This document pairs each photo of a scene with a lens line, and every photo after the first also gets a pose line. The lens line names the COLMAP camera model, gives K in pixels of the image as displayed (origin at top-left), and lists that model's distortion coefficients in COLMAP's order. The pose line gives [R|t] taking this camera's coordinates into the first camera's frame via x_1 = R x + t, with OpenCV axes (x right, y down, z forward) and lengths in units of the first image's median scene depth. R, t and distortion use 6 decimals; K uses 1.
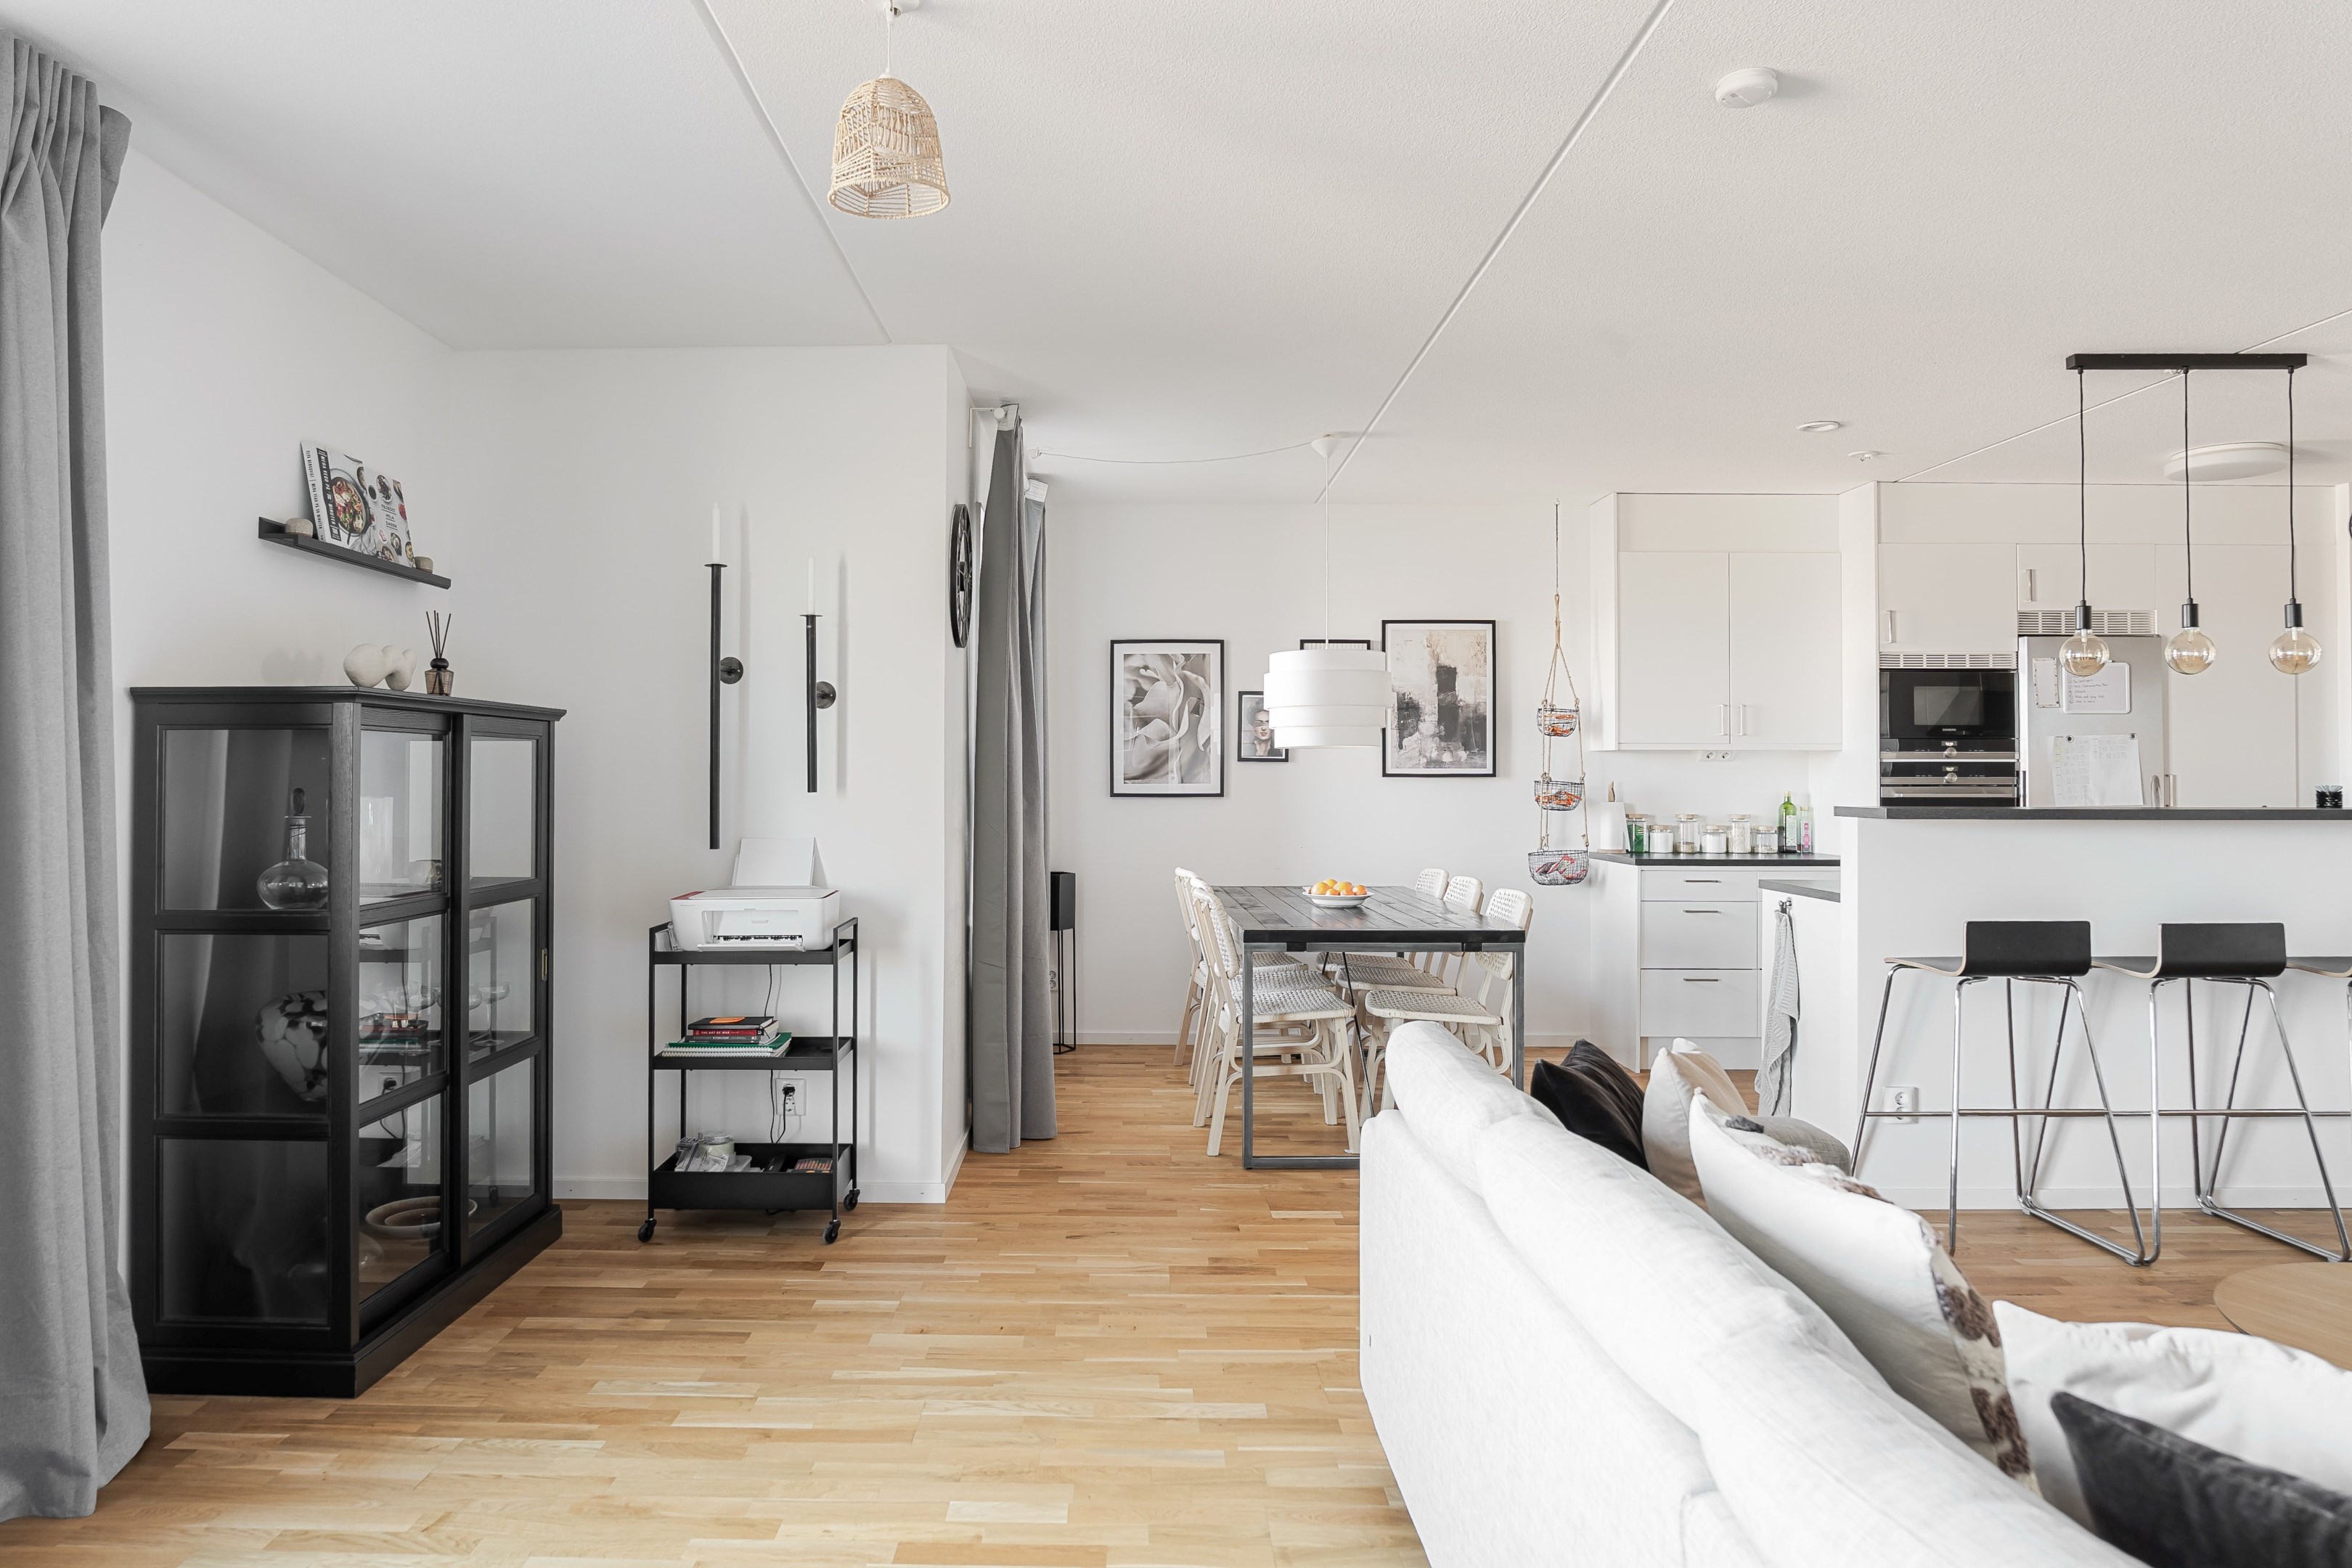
lens RADIAL K [[1450.0, 0, 1120.8], [0, 1450.0, 778.2], [0, 0, 1]] dist [-0.002787, 0.000250]
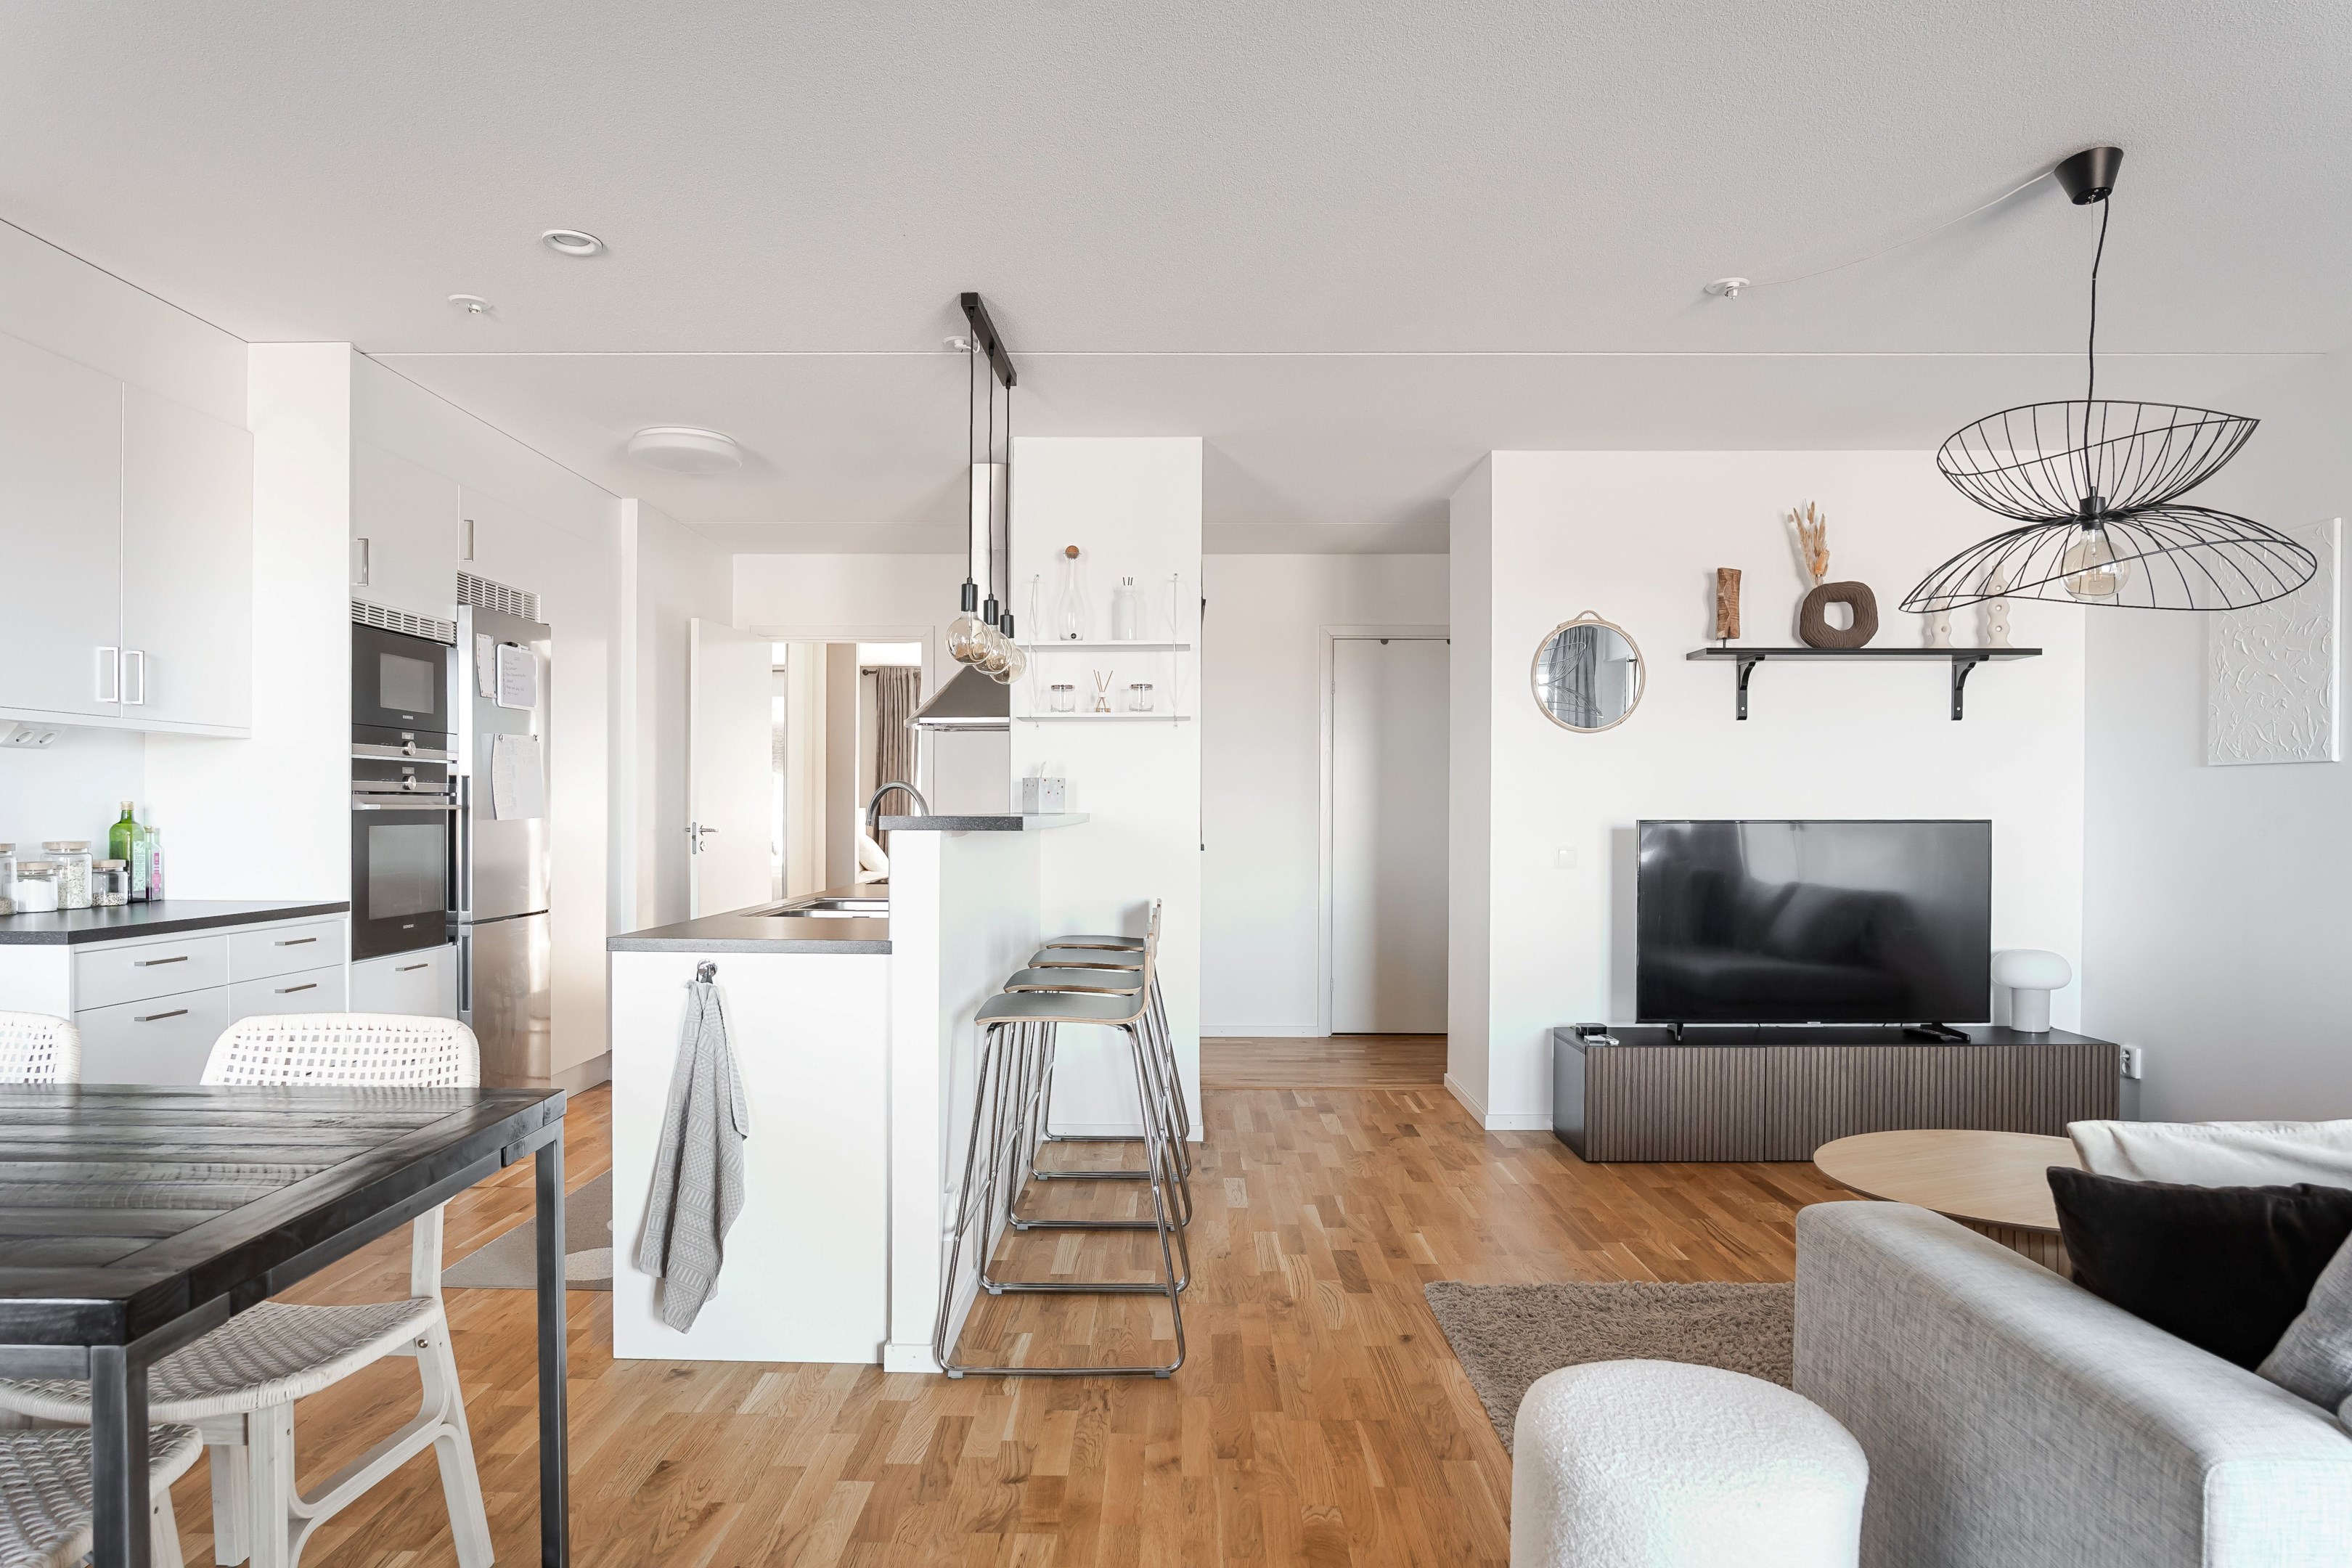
lens RADIAL K [[1416.9, 0, 1168.4], [0, 1416.9, 797.2], [0, 0, 1]] dist [-0.005404, -0.000845]
pose [[0.010370, 0.002894, 0.999942, -0.142259], [-0.006504, 0.999975, -0.002827, 0.006683], [-0.999925, -0.006475, 0.010389, 0.607226]]
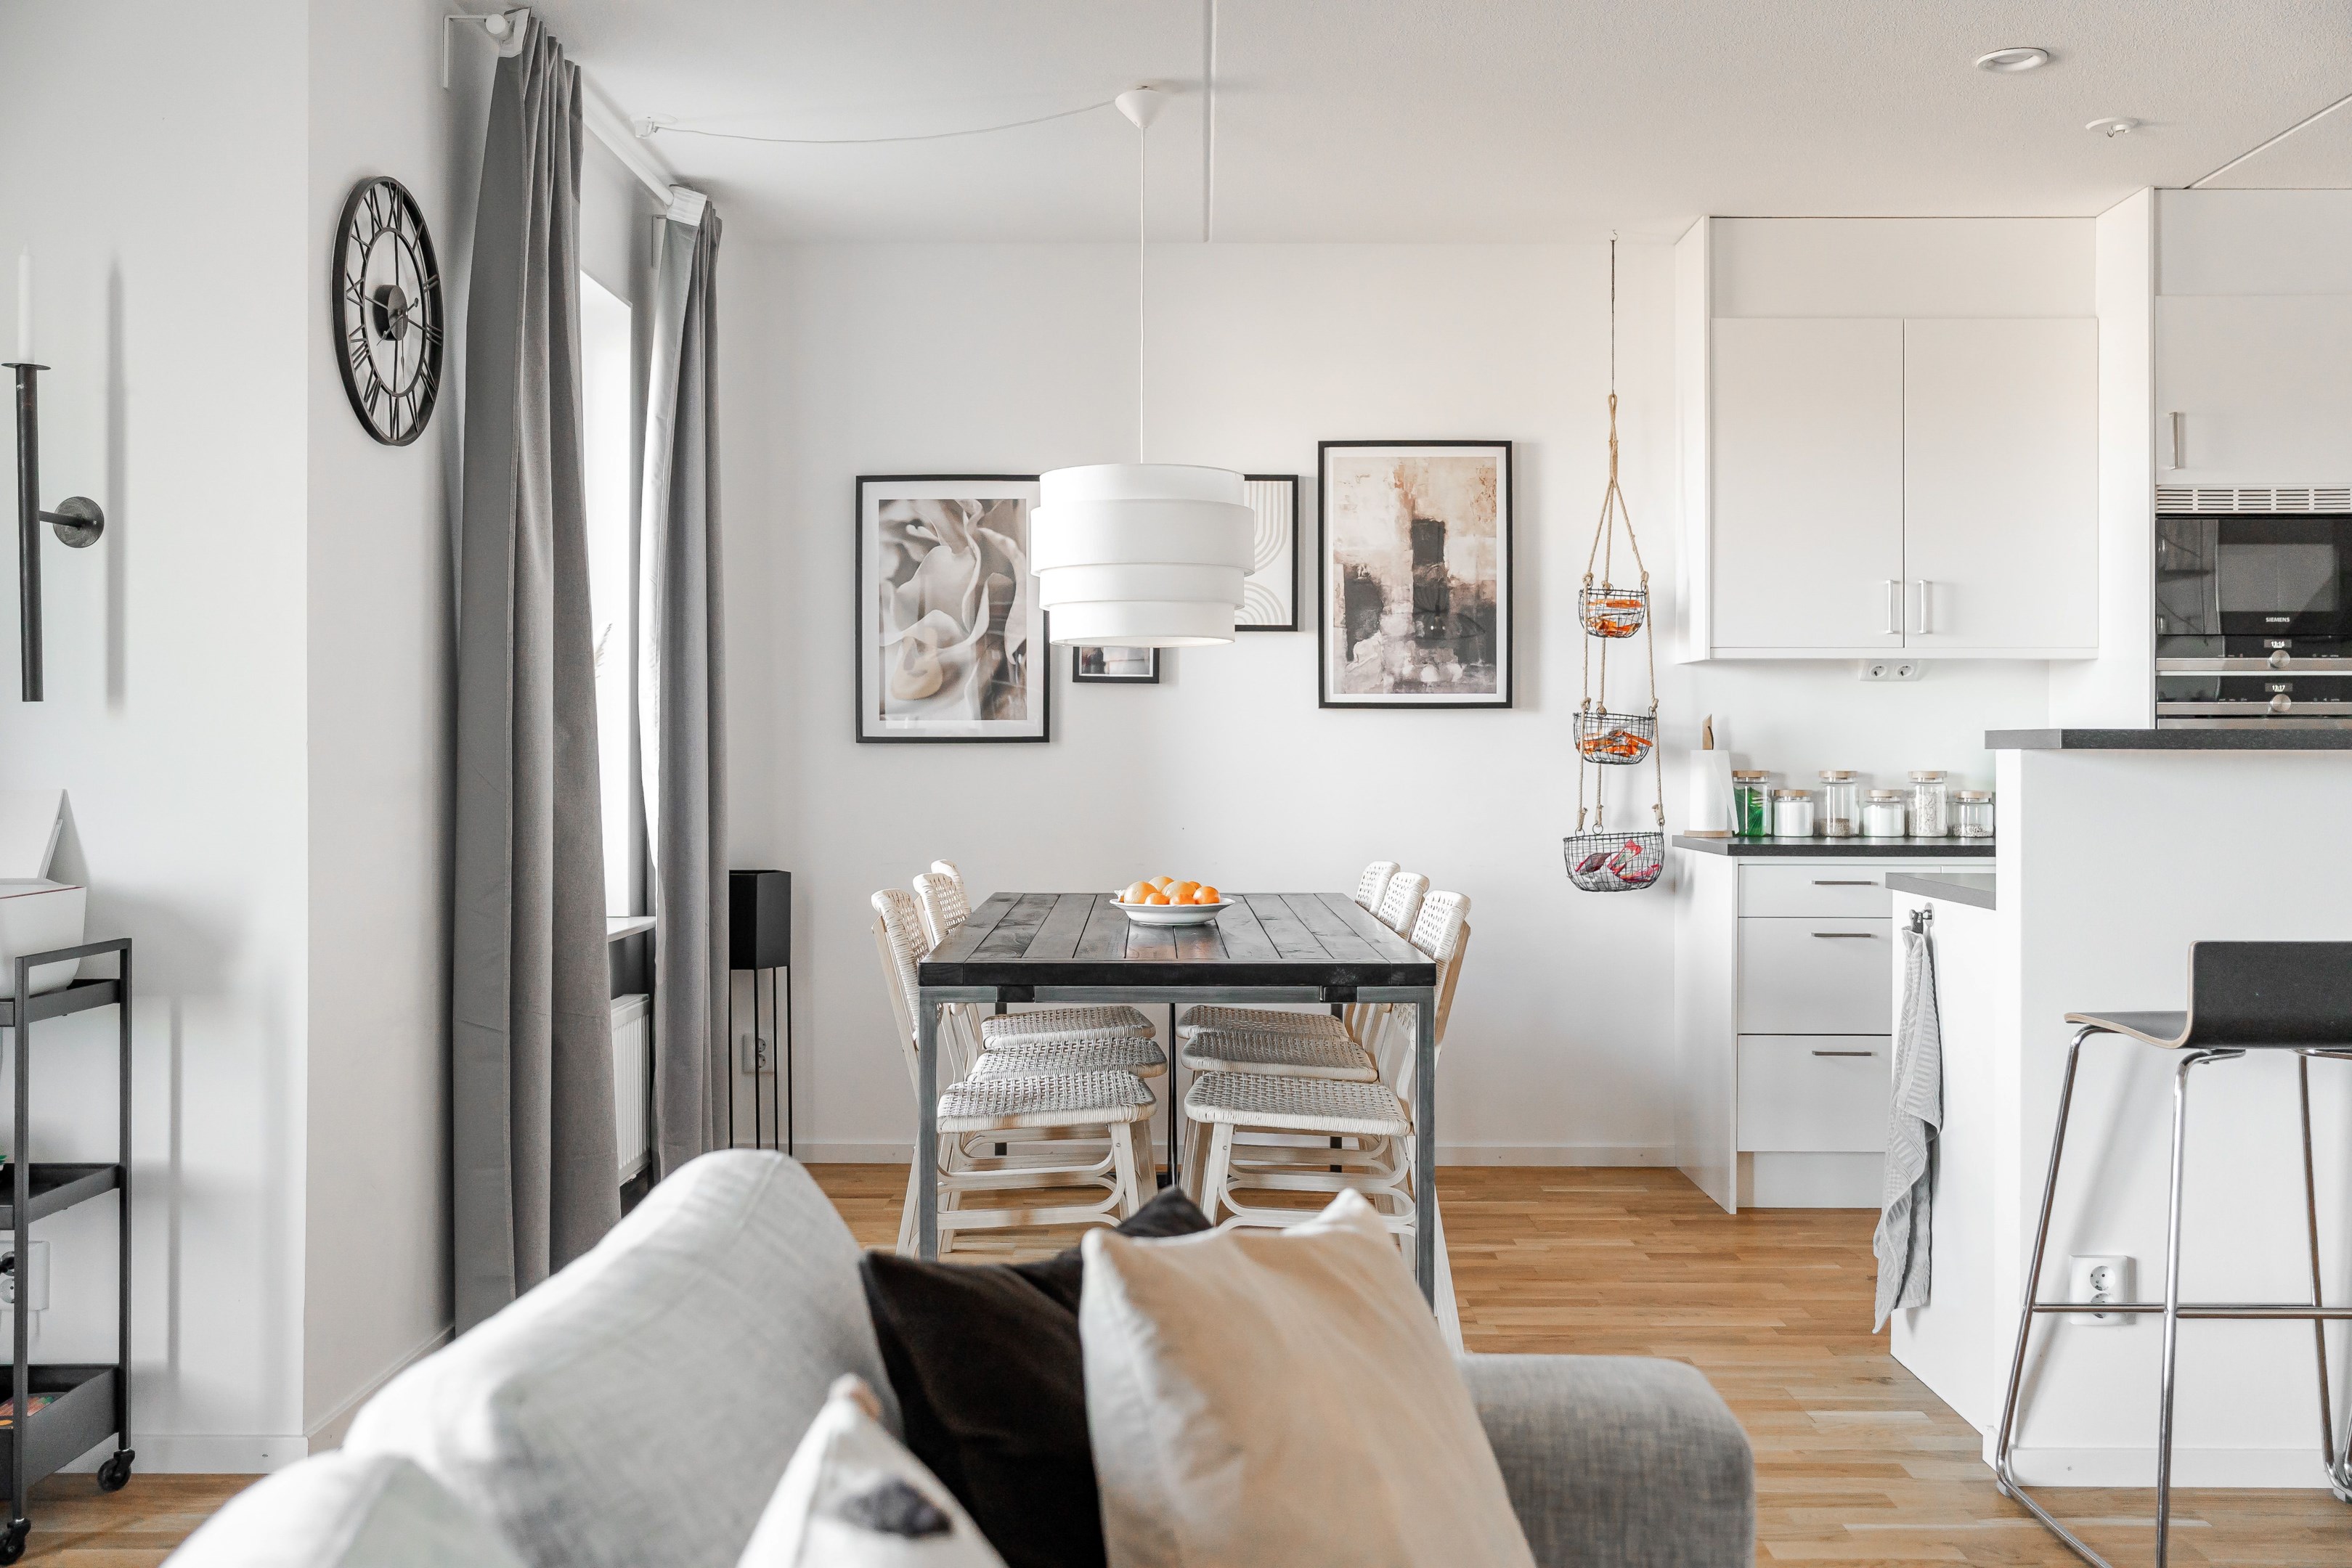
lens RADIAL K [[2128.1, 0, 1174.9], [0, 2128.1, 775.4], [0, 0, 1]] dist [0.009395, 0.011328]
pose [[0.999984, -0.001223, -0.005562, 0.138382], [0.001277, 0.999952, 0.009689, 0.019718], [0.005550, -0.009696, 0.999938, 0.148579]]
